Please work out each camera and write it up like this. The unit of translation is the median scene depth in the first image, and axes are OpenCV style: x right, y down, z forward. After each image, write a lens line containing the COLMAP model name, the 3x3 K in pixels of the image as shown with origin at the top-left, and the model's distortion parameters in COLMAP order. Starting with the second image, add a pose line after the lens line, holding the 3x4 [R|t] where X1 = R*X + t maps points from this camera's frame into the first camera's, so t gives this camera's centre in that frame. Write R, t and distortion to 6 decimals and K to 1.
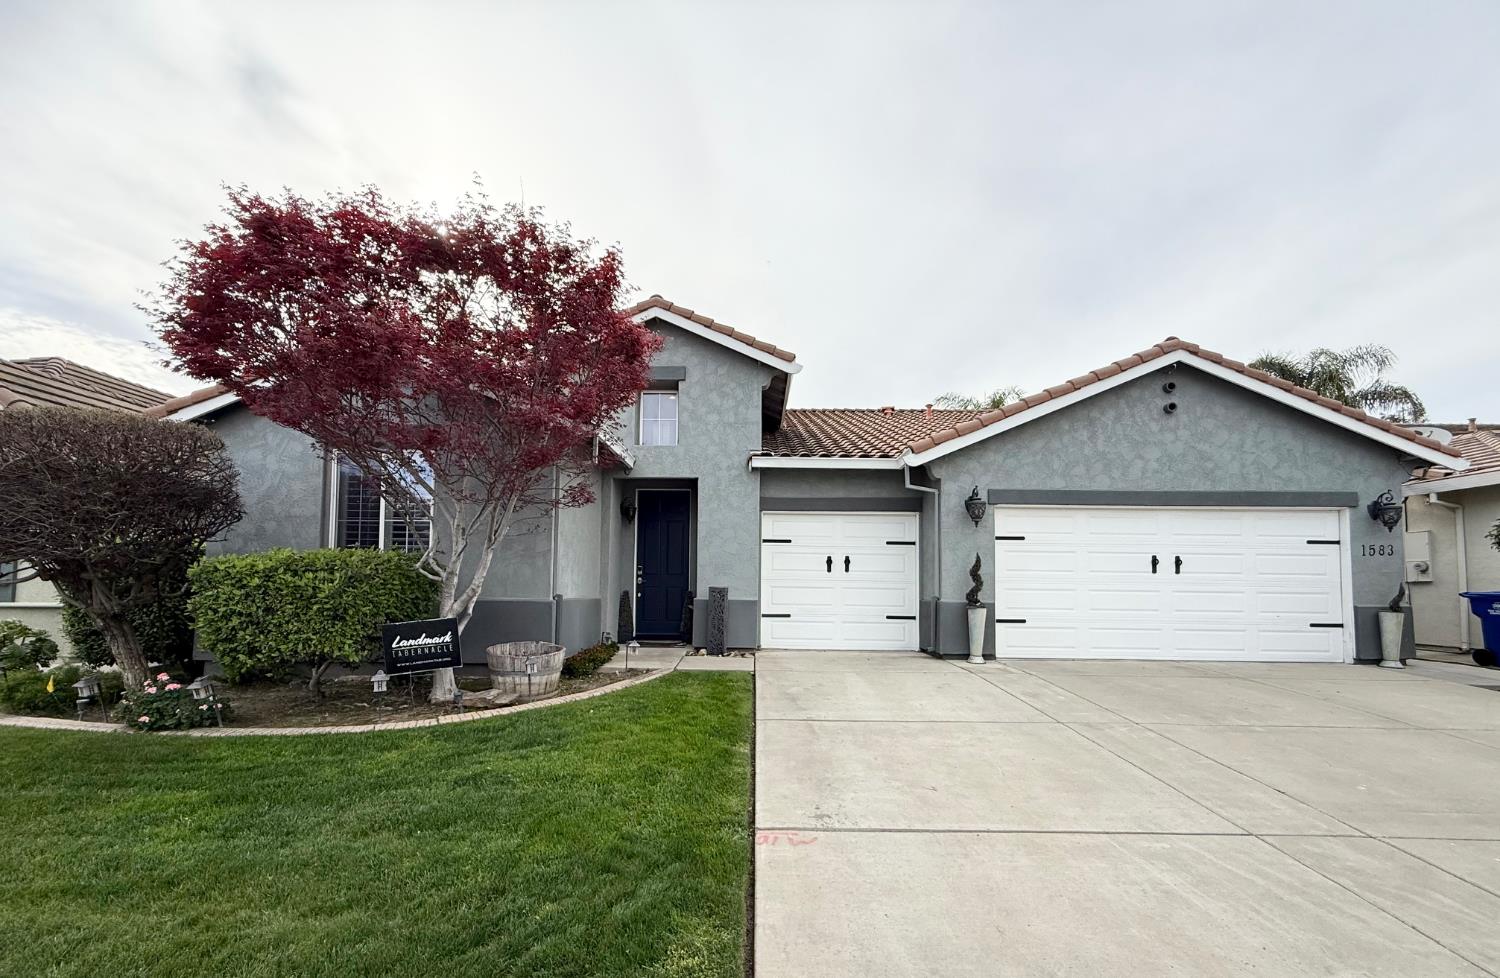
lens RADIAL K [[628.0, 0, 749.8], [0, 628.0, 549.0], [0, 0, 1]] dist [0.003879, 0.000336]
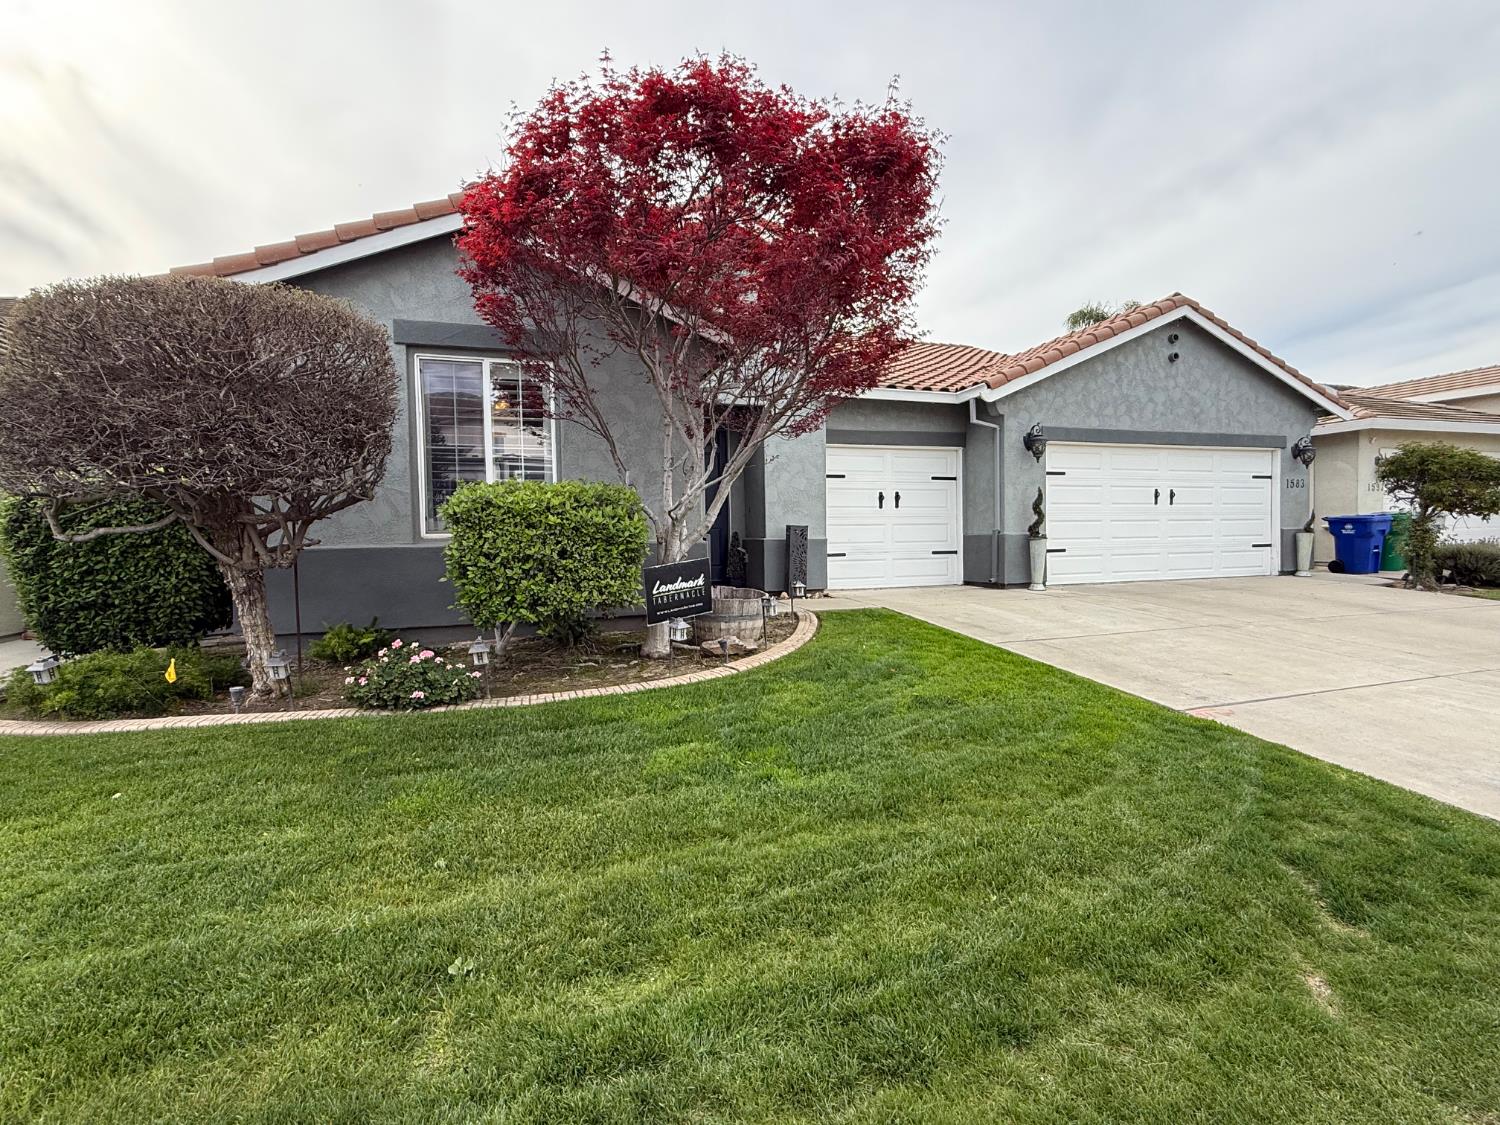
lens RADIAL K [[731.8, 0, 753.9], [0, 731.8, 551.3], [0, 0, 1]] dist [0.002171, -0.001272]
pose [[0.940904, -0.033512, 0.337012, -0.491383], [0.005407, 0.996452, 0.083988, 0.007698], [-0.338631, -0.077203, 0.937747, -0.000436]]
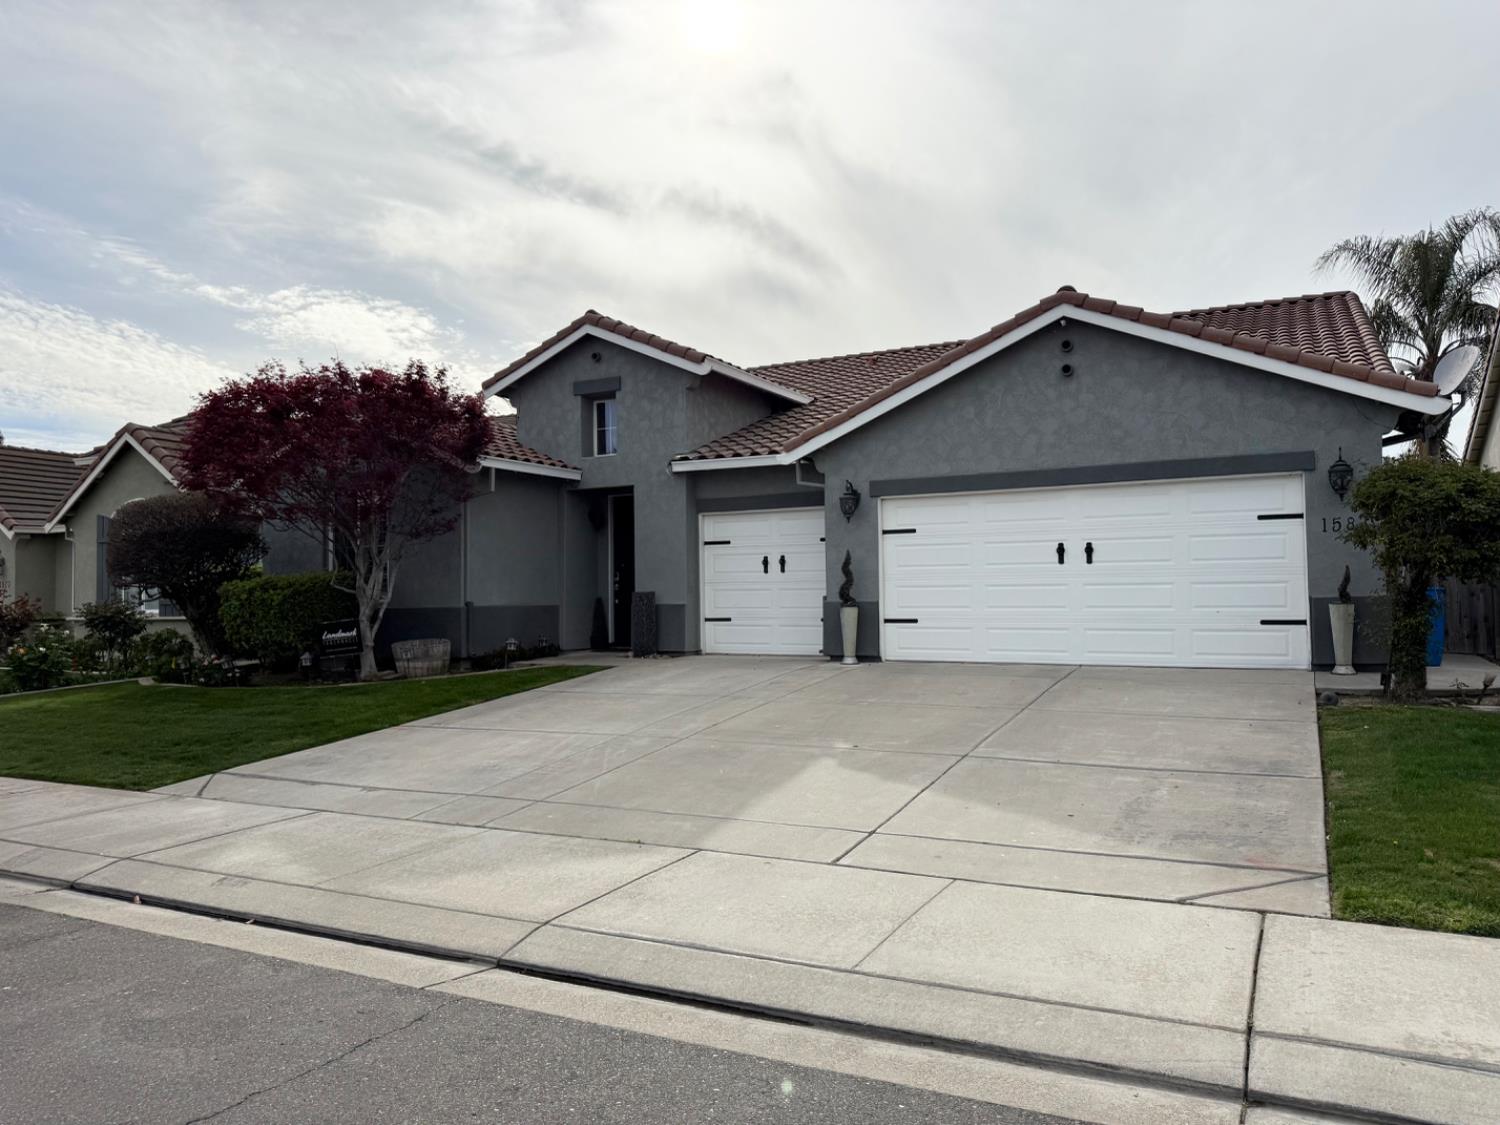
lens RADIAL K [[1059.6, 0, 763.2], [0, 1059.6, 548.0], [0, 0, 1]] dist [0.031349, -0.043801]
pose [[0.892402, -0.041778, -0.449303, 0.938491], [0.050249, 0.998713, 0.006938, -0.013879], [0.448435, -0.028769, 0.893352, -0.481117]]
